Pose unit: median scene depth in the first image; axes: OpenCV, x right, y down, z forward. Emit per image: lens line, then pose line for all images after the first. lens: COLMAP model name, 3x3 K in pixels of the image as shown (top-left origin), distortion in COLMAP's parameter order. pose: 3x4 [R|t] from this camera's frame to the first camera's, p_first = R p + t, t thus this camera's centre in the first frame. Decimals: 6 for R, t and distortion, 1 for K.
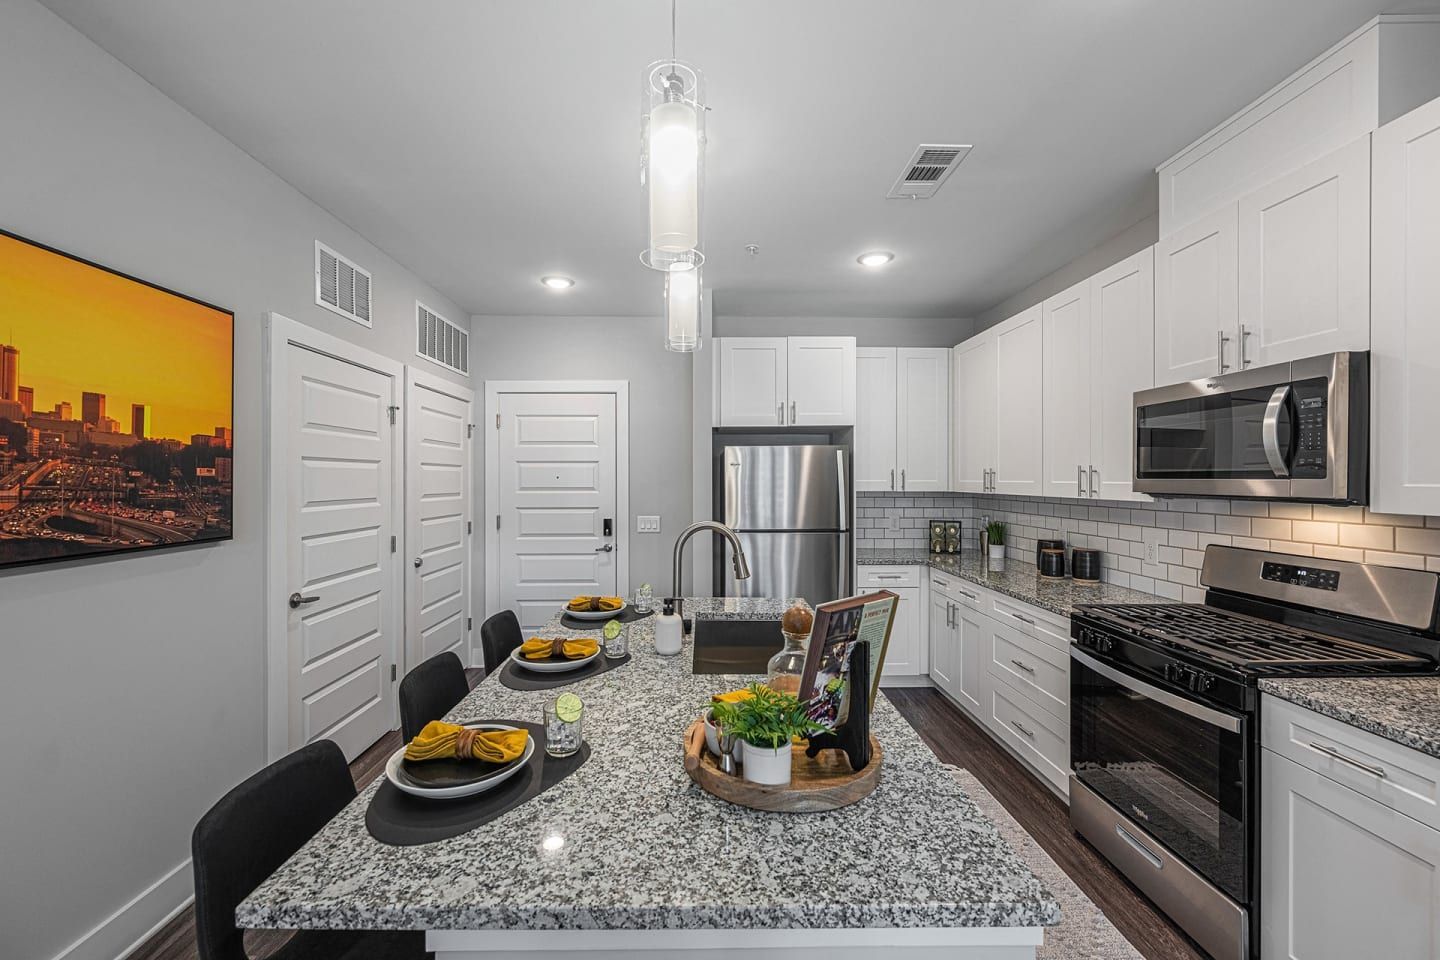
lens RADIAL K [[580.8, 0, 691.3], [0, 580.8, 477.4], [0, 0, 1]] dist [-0.000909, -0.000172]
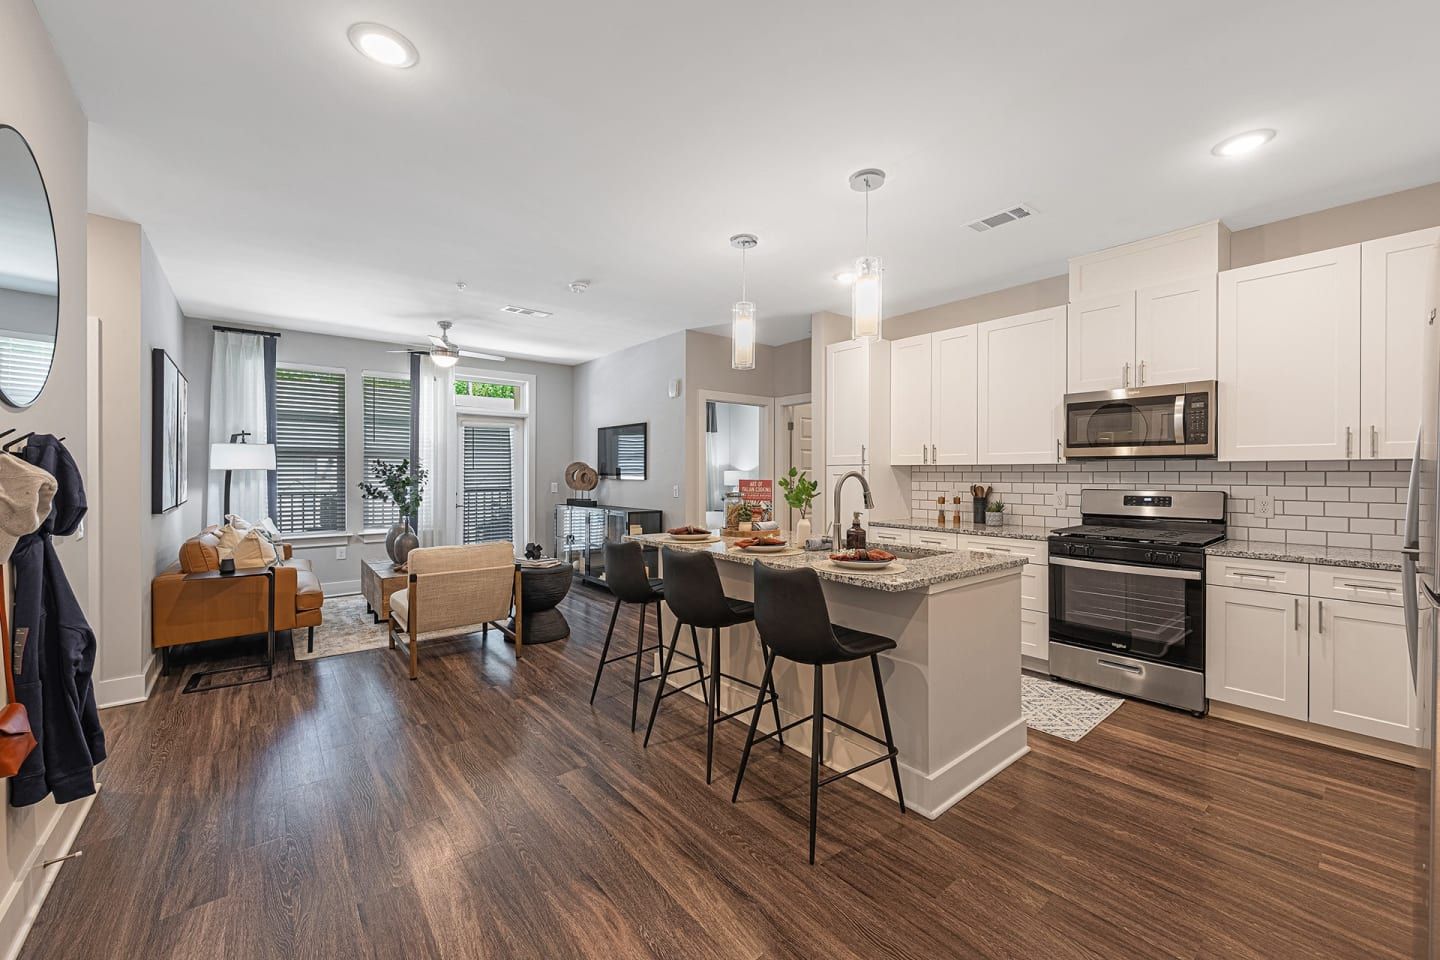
lens RADIAL K [[580.8, 0, 725.4], [0, 580.8, 471.6], [0, 0, 1]] dist [-0.000909, -0.000172]
pose [[0.785711, -0.012193, 0.618473, -1.210673], [0.012570, 0.999914, 0.003743, 0.057624], [-0.618466, 0.004833, 0.785797, 0.405013]]
